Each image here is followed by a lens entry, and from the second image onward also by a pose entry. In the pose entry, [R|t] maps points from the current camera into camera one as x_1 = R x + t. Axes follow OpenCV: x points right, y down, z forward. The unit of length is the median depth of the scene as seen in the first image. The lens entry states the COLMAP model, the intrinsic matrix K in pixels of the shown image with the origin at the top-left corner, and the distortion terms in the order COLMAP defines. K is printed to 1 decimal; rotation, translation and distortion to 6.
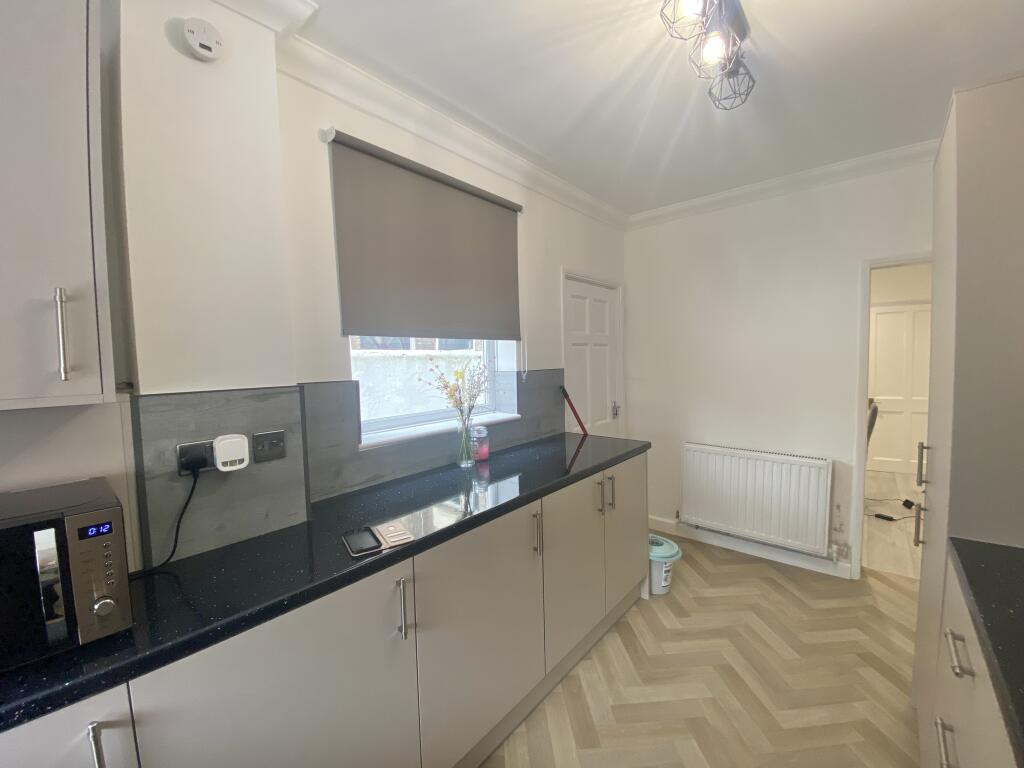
lens RADIAL K [[415.8, 0, 507.6], [0, 415.8, 380.1], [0, 0, 1]] dist [0.001003, -0.015310]
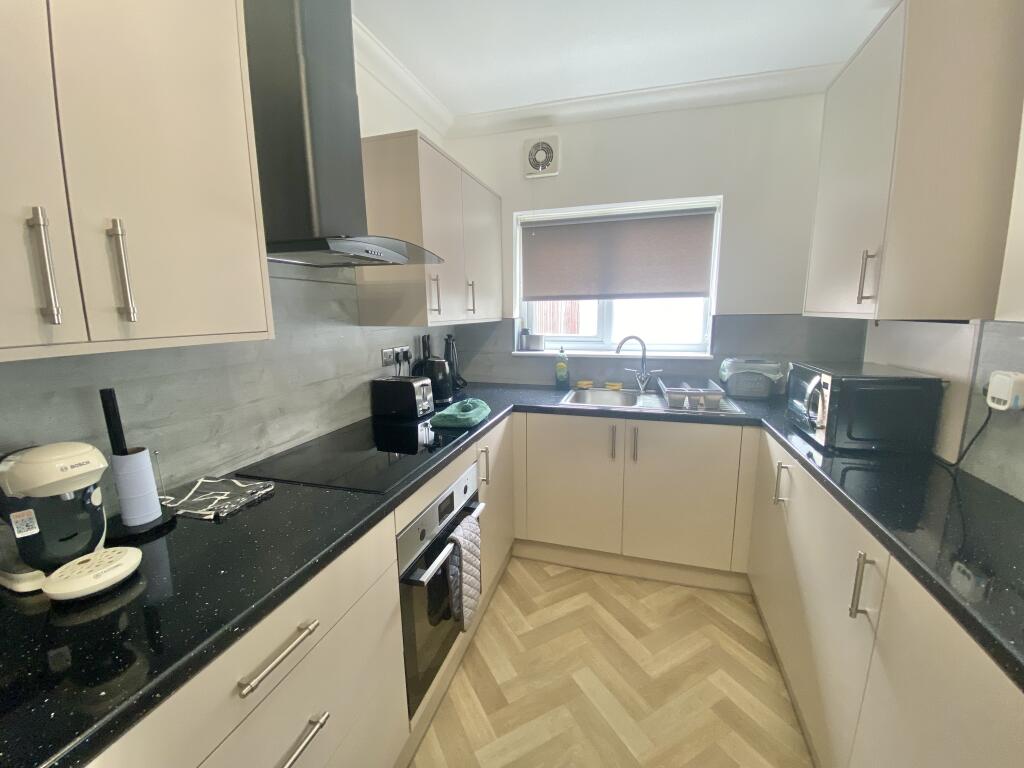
lens RADIAL K [[415.8, 0, 507.6], [0, 415.8, 380.1], [0, 0, 1]] dist [0.001003, -0.015310]
pose [[-0.914530, 0.080937, -0.396338, 1.096189], [-0.005936, 0.976989, 0.213209, -0.092377], [0.404474, 0.197338, -0.893005, 1.549084]]
